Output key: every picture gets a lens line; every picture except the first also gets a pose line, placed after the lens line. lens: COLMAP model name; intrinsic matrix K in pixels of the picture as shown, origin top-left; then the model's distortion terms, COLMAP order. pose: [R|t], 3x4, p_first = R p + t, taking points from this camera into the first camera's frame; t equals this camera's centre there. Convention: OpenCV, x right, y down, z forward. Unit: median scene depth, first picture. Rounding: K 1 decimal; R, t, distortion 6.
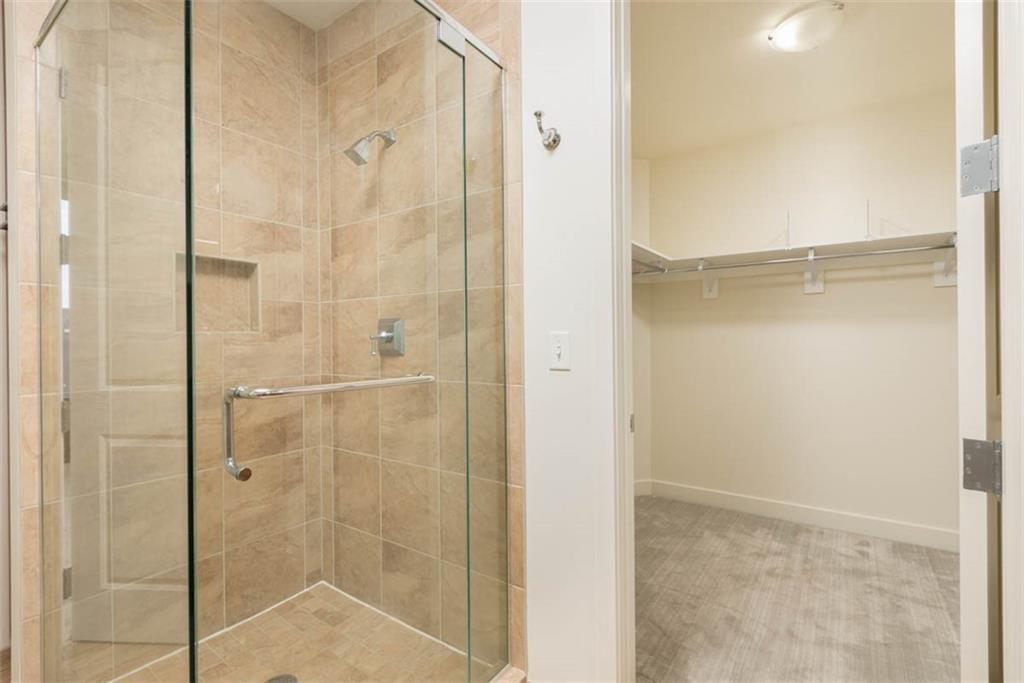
lens RADIAL K [[465.6, 0, 504.0], [0, 465.6, 337.0], [0, 0, 1]] dist [-0.007115, -0.001737]
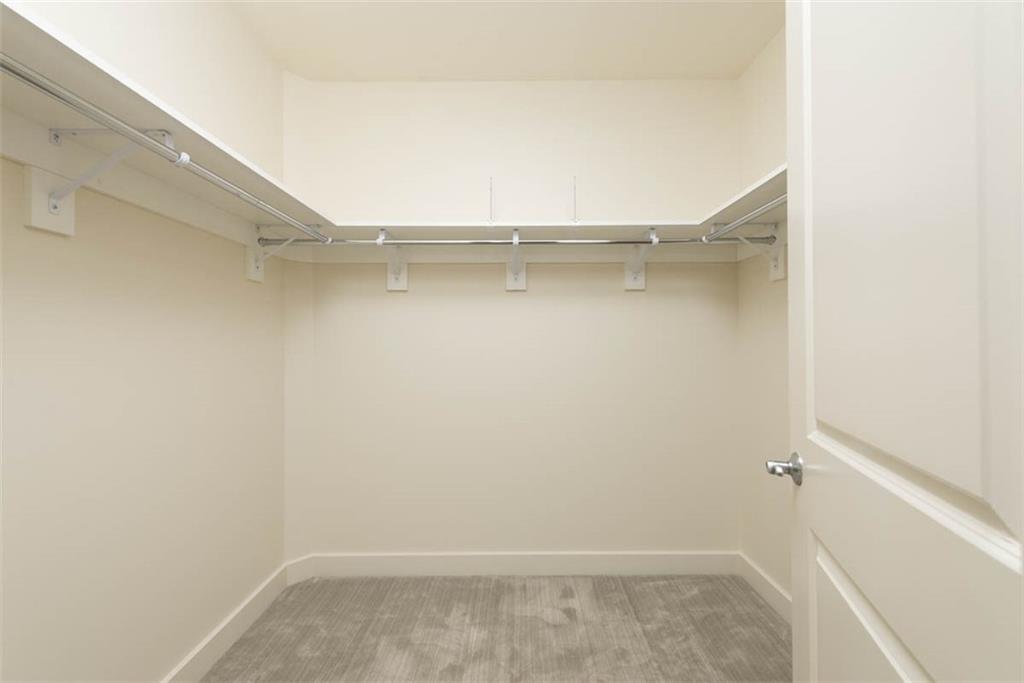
lens RADIAL K [[439.5, 0, 509.7], [0, 439.5, 339.6], [0, 0, 1]] dist [0.009314, -0.003694]
pose [[0.812580, 0.007761, 0.582797, 0.228220], [-0.005107, 0.999968, -0.006196, -0.001012], [-0.582827, 0.002059, 0.812594, 0.412598]]
